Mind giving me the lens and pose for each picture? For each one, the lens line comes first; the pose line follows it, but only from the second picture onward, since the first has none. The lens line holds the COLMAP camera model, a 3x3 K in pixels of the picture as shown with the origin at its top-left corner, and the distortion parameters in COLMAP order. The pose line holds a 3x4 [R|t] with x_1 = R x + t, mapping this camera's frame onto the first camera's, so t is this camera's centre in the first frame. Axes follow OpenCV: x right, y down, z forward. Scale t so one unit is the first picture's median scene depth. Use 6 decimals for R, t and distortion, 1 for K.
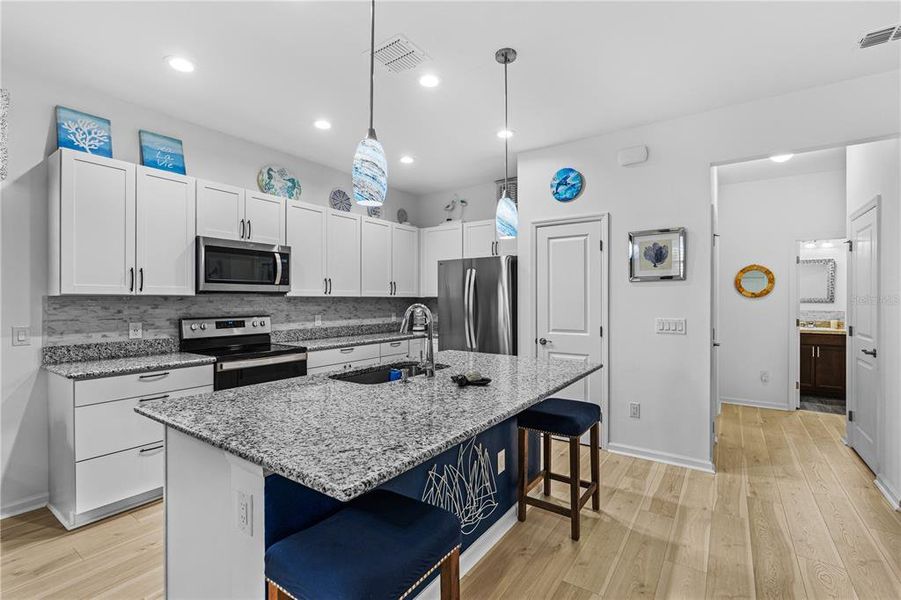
lens RADIAL K [[414.9, 0, 443.8], [0, 414.9, 301.5], [0, 0, 1]] dist [0.002682, 0.000455]
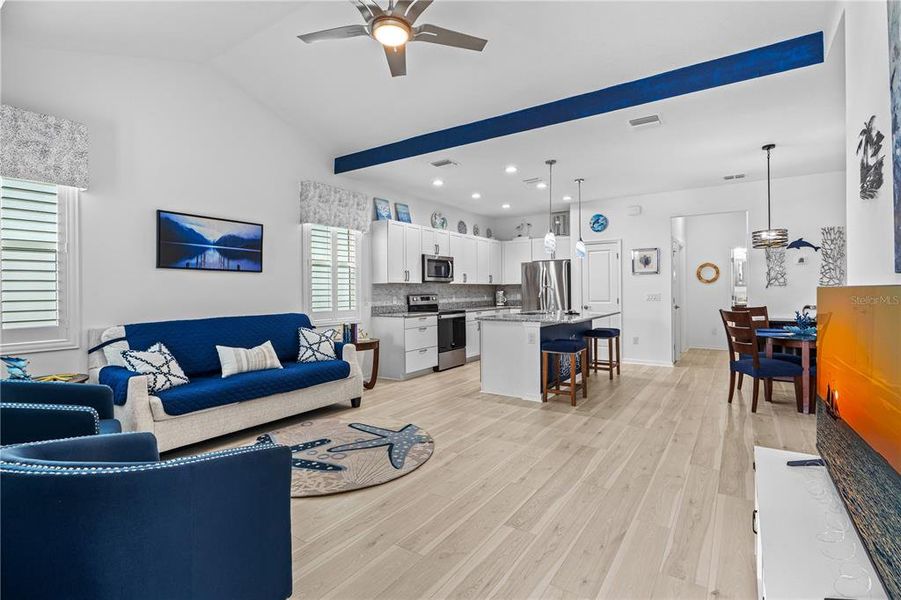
lens RADIAL K [[414.9, 0, 457.1], [0, 414.9, 295.5], [0, 0, 1]] dist [0.002682, 0.000455]
pose [[0.999718, -0.009577, 0.021737, -0.388376], [0.009423, 0.999930, 0.007219, 0.026951], [-0.021804, -0.007012, 0.999738, -0.866288]]
